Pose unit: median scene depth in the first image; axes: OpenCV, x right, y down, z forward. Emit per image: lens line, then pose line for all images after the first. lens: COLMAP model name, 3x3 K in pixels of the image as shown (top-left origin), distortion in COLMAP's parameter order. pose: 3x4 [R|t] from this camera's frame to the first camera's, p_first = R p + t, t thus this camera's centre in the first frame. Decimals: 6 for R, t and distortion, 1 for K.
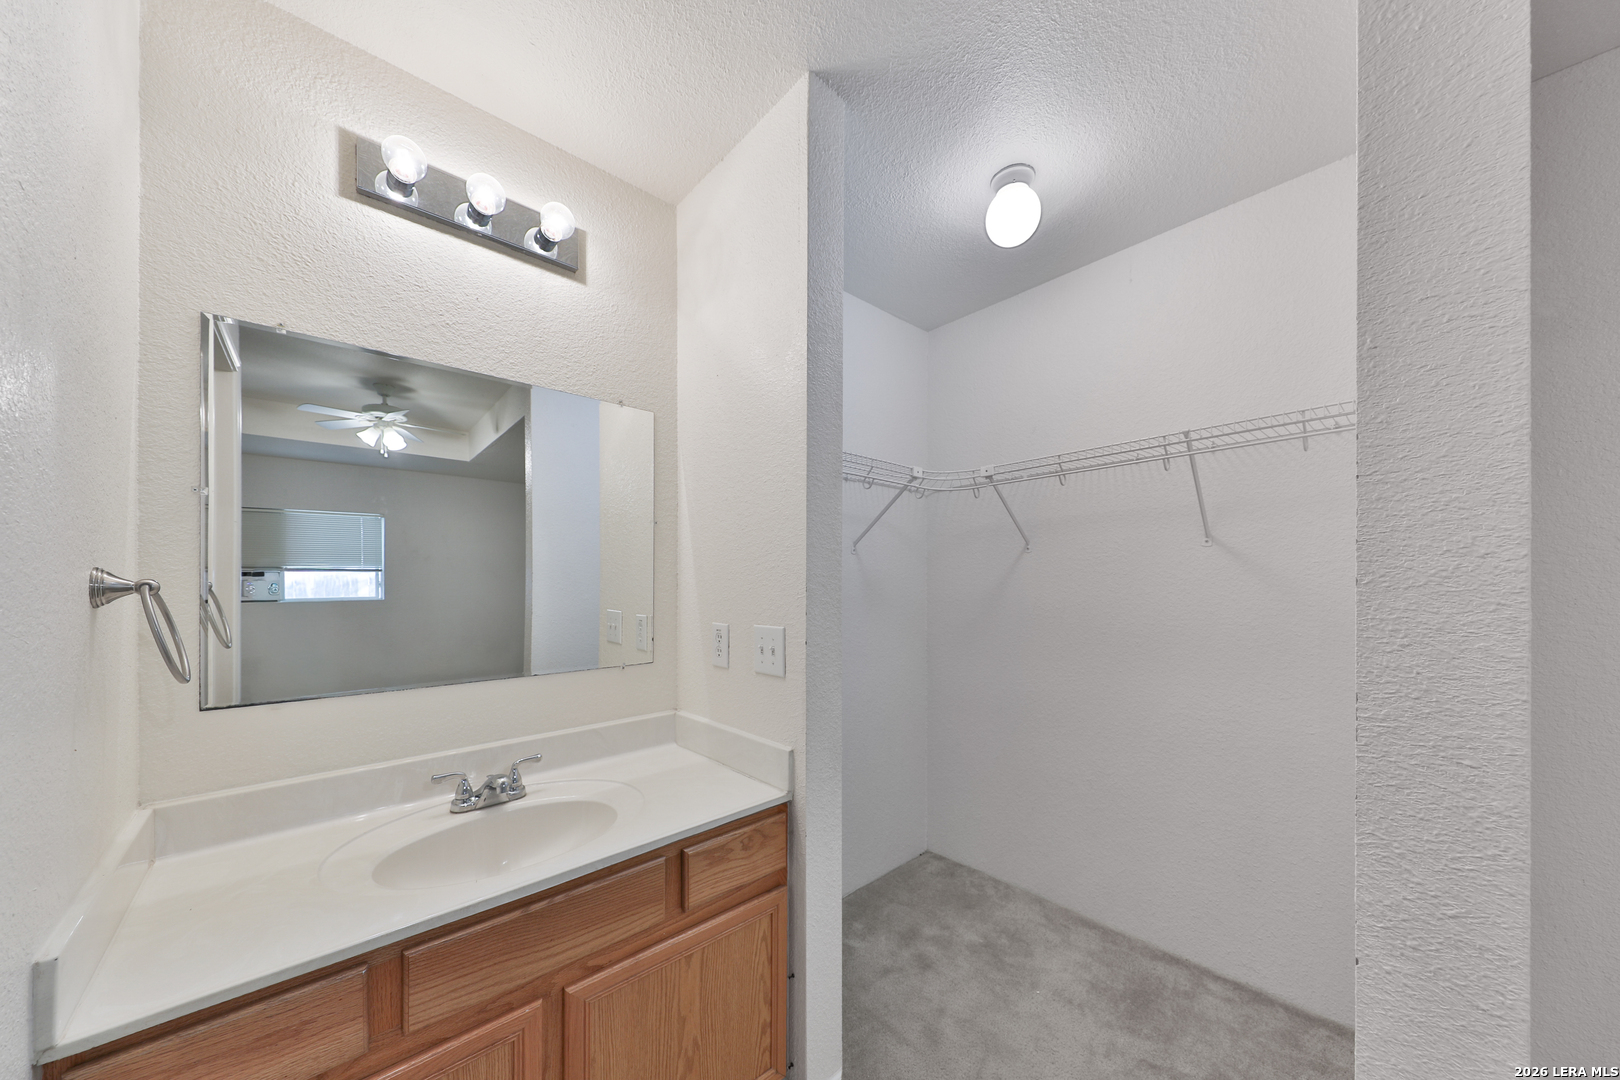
lens RADIAL K [[541.7, 0, 830.1], [0, 541.7, 588.3], [0, 0, 1]] dist [0.014097, -0.003256]
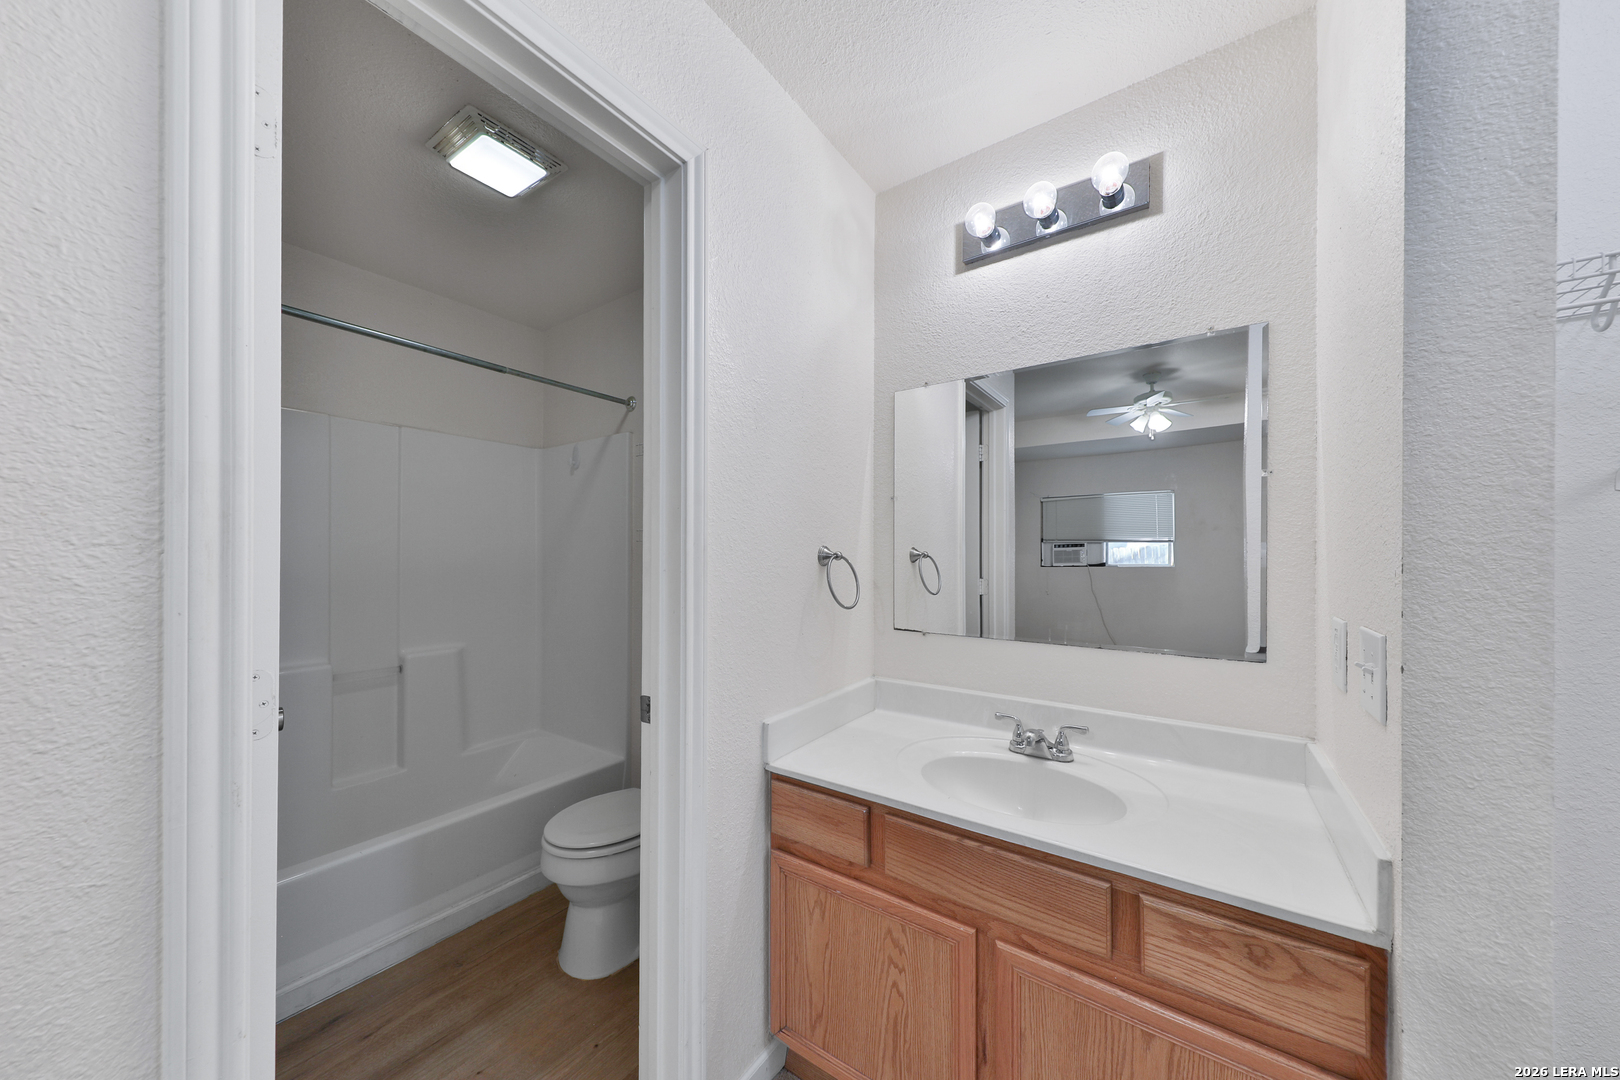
lens RADIAL K [[541.7, 0, 813.1], [0, 541.7, 560.2], [0, 0, 1]] dist [0.014097, -0.003256]
pose [[0.229454, 0.013937, -0.973220, 0.339358], [-0.011871, 0.999863, 0.011520, -0.004688], [0.973247, 0.008910, 0.229588, 0.309561]]
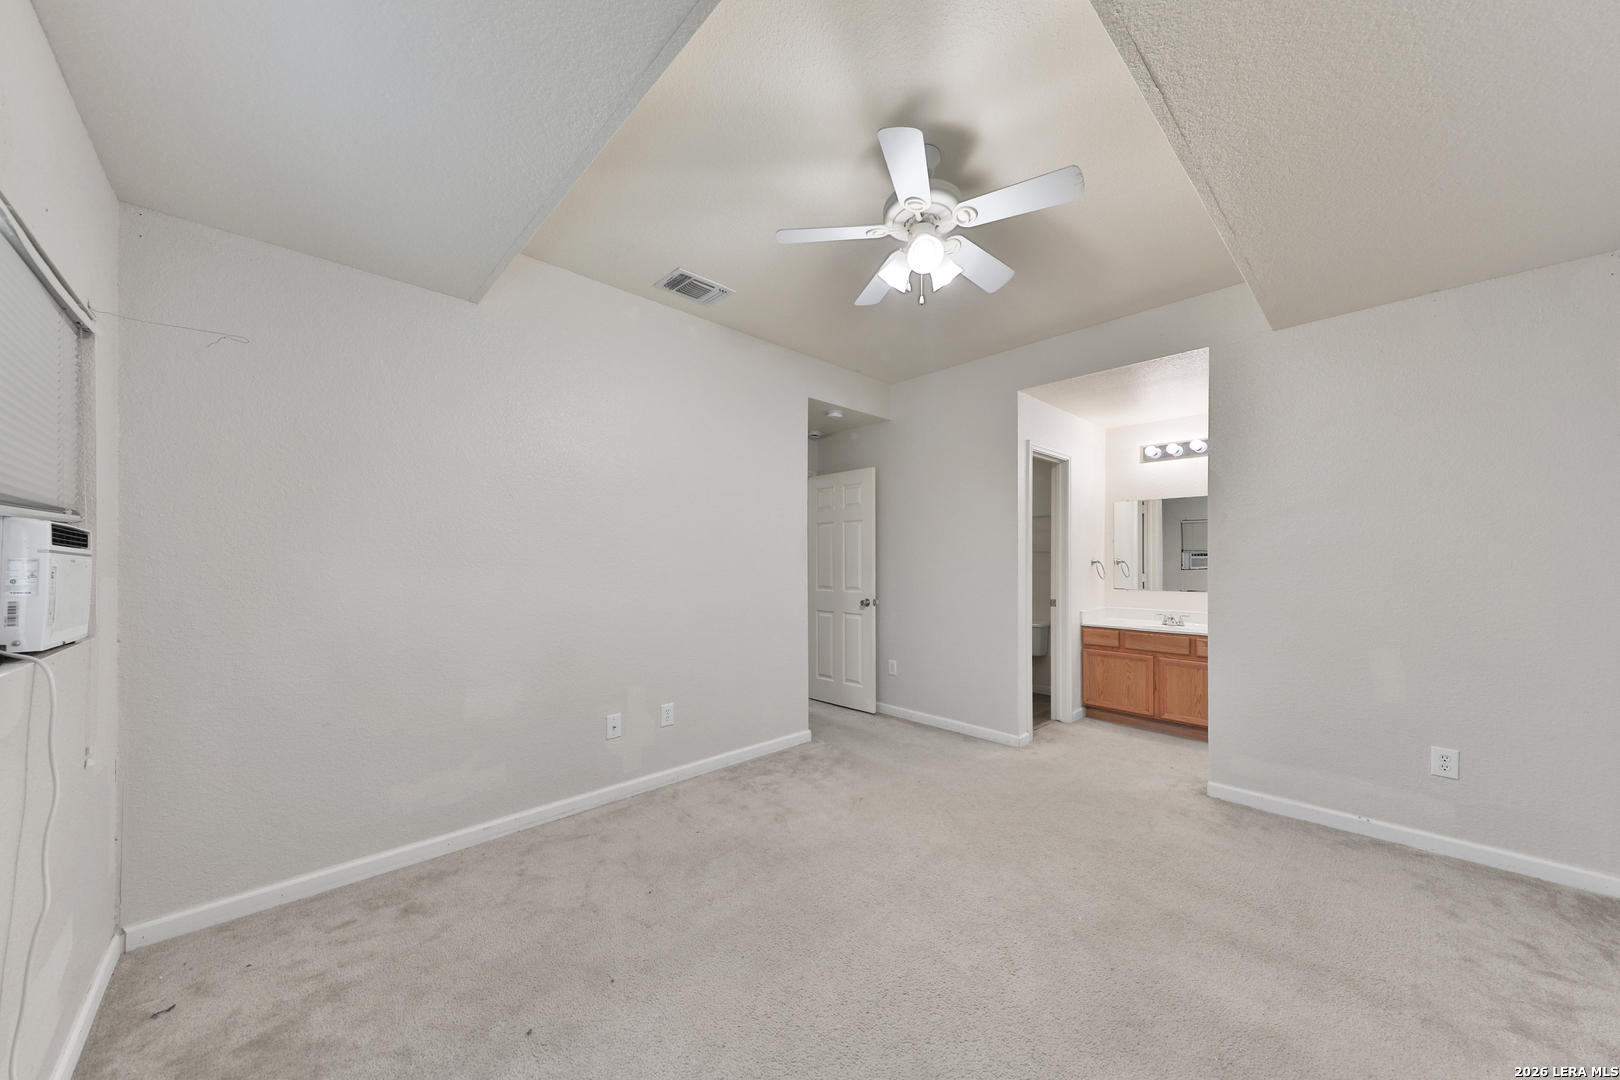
lens RADIAL K [[541.7, 0, 802.0], [0, 541.7, 566.6], [0, 0, 1]] dist [0.014097, -0.003256]
pose [[0.012290, 0.013585, -0.999832, 2.779051], [-0.007687, 0.999879, 0.013491, -0.003784], [0.999895, 0.007520, 0.012393, -1.371701]]
